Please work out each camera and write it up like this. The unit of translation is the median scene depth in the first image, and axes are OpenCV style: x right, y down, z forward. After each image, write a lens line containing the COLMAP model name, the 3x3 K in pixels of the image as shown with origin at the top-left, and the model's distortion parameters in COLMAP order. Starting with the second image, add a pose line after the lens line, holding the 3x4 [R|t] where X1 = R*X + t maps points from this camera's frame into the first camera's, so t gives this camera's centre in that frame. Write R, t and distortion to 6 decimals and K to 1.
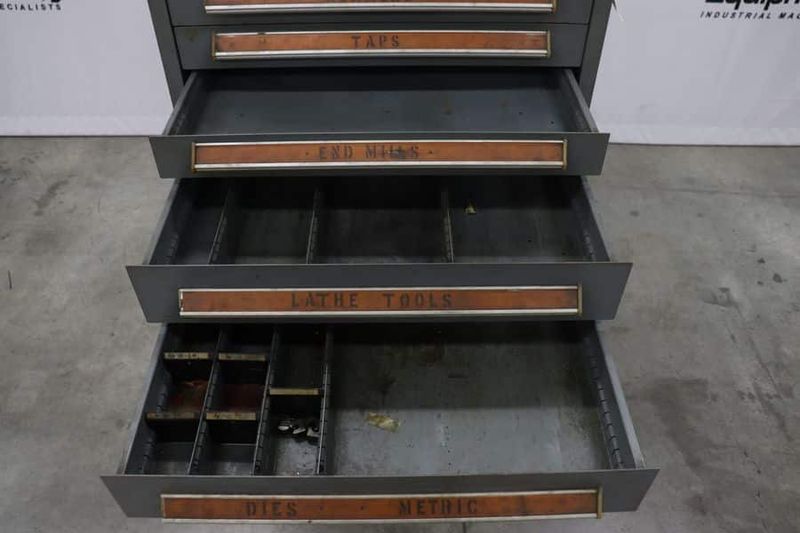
lens RADIAL K [[654.2, 0, 400.0], [0, 654.2, 266.5], [0, 0, 1]] dist [-0.159408, 0.137083]
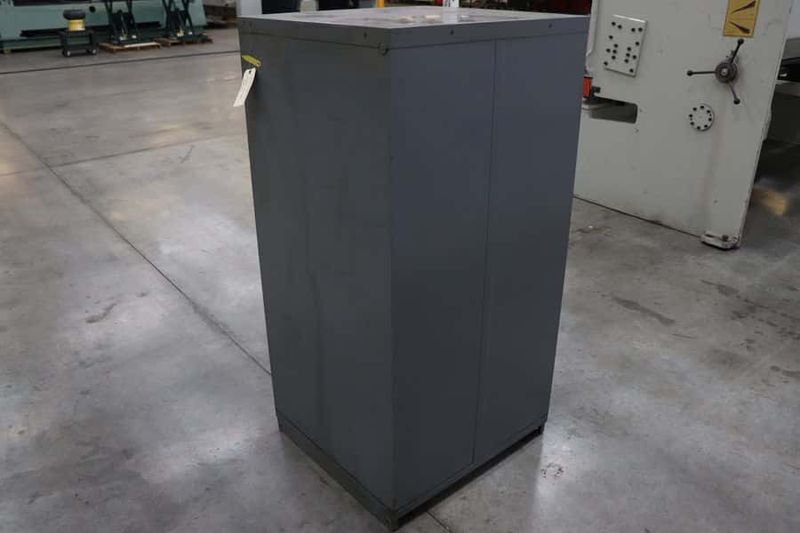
lens RADIAL K [[654.2, 0, 400.0], [0, 654.2, 266.5], [0, 0, 1]] dist [-0.159408, 0.137083]
pose [[-0.767788, 0.268454, -0.581750, 0.525313], [-0.449010, 0.422260, 0.787456, -0.806752], [0.457046, 0.865811, -0.203667, 0.922845]]
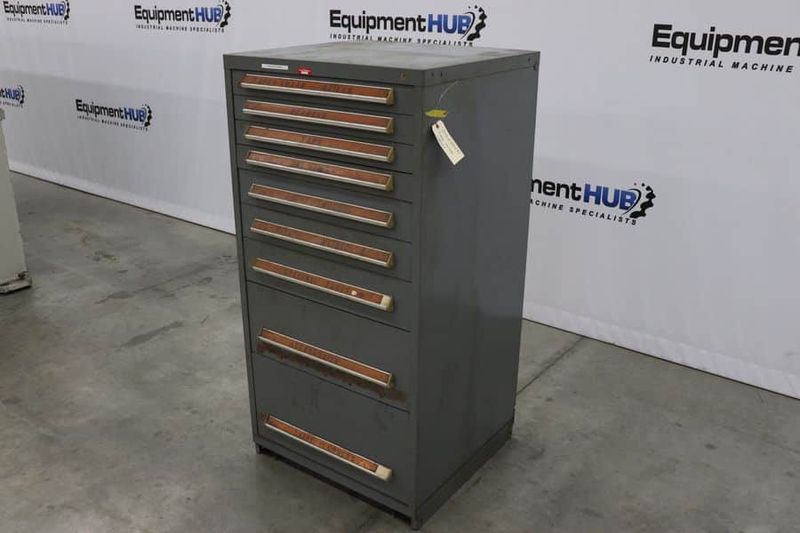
lens RADIAL K [[741.7, 0, 400.0], [0, 741.7, 266.5], [0, 0, 1]] dist [-0.141718, 0.180884]
pose [[0.805917, 0.218505, -0.550230, 0.604155], [-0.421927, 0.863948, -0.274905, 0.193140], [0.415302, 0.453707, 0.788463, -0.146002]]
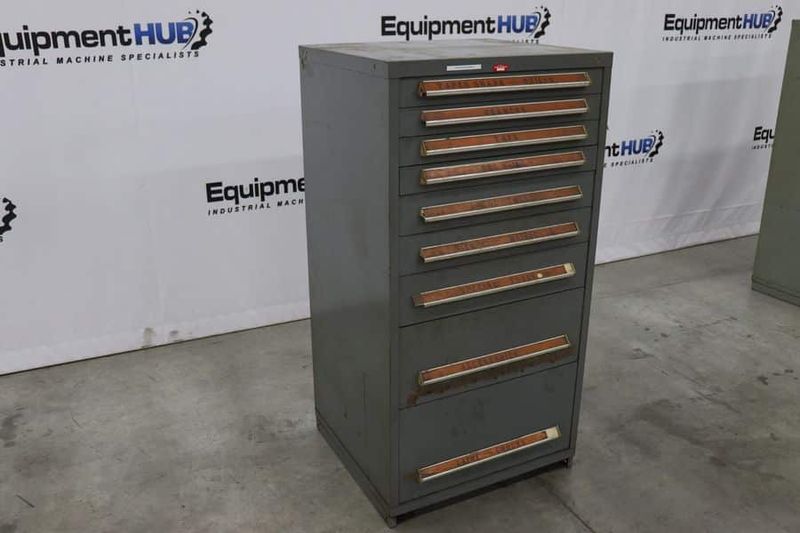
lens RADIAL K [[741.7, 0, 400.0], [0, 741.7, 266.5], [0, 0, 1]] dist [-0.141718, 0.180884]
pose [[0.900586, -0.156925, 0.405364, -0.528390], [0.305072, 0.892484, -0.332271, 0.242993], [-0.309639, 0.422904, 0.851632, -0.209252]]
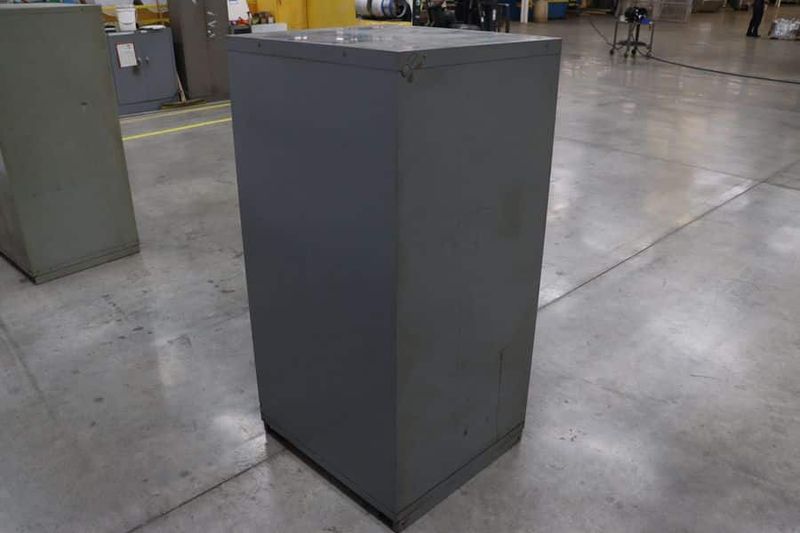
lens RADIAL K [[672.3, 0, 400.0], [0, 672.3, 266.5], [0, 0, 1]] dist [-0.064471, -0.000728]
pose [[-0.693897, -0.287233, 0.660306, -0.693924], [0.504667, 0.460107, 0.730488, -0.821786], [-0.513632, 0.840118, -0.174310, 0.897091]]
